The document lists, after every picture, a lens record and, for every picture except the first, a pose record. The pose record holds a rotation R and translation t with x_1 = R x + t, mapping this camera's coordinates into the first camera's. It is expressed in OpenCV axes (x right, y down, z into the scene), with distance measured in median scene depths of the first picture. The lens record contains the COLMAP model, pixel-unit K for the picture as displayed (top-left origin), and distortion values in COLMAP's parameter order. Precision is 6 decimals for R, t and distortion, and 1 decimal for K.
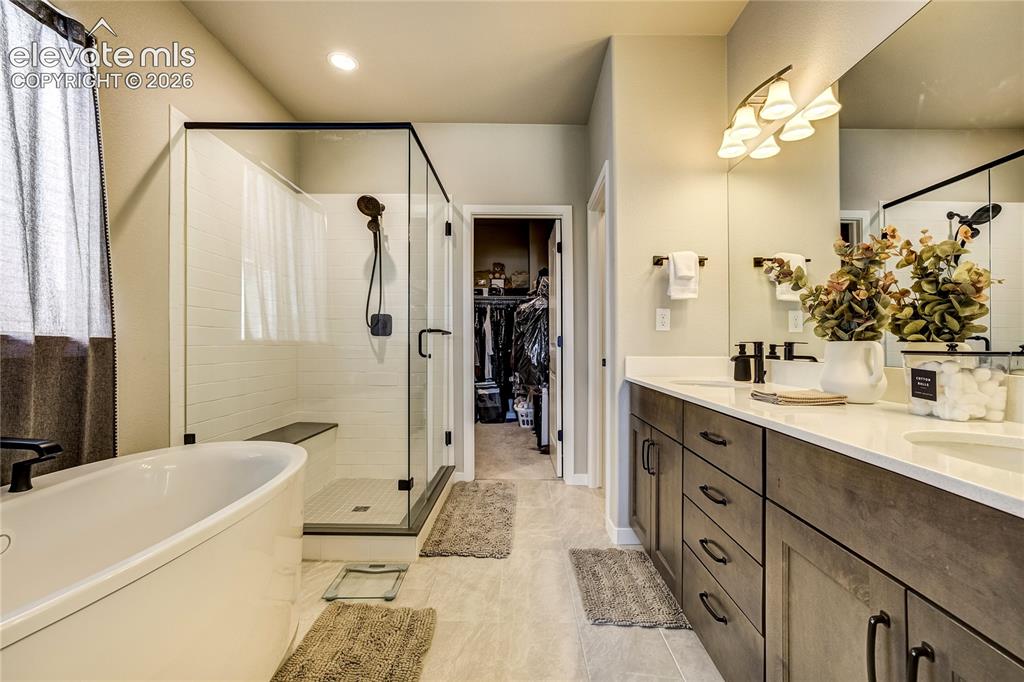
lens RADIAL K [[445.8, 0, 511.9], [0, 445.8, 344.1], [0, 0, 1]] dist [-0.004064, 0.000643]
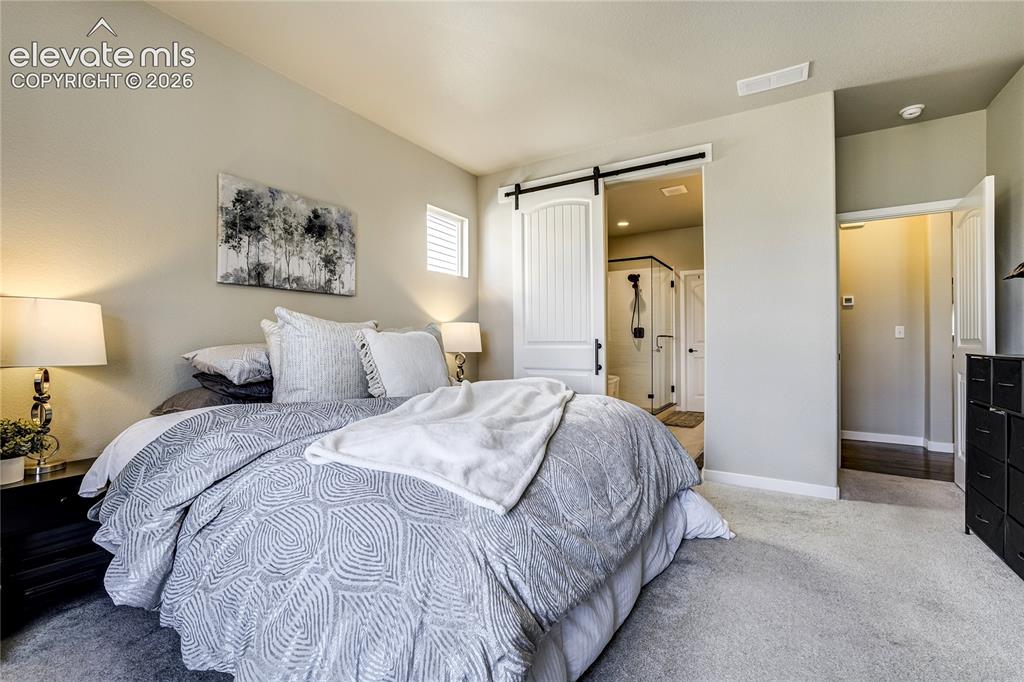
lens RADIAL K [[445.8, 0, 510.8], [0, 445.8, 337.4], [0, 0, 1]] dist [-0.004064, 0.000643]
pose [[0.854450, -0.003625, -0.519521, 0.276946], [0.006860, 0.999967, 0.004305, -0.033994], [0.519488, -0.007243, 0.854447, -1.090989]]
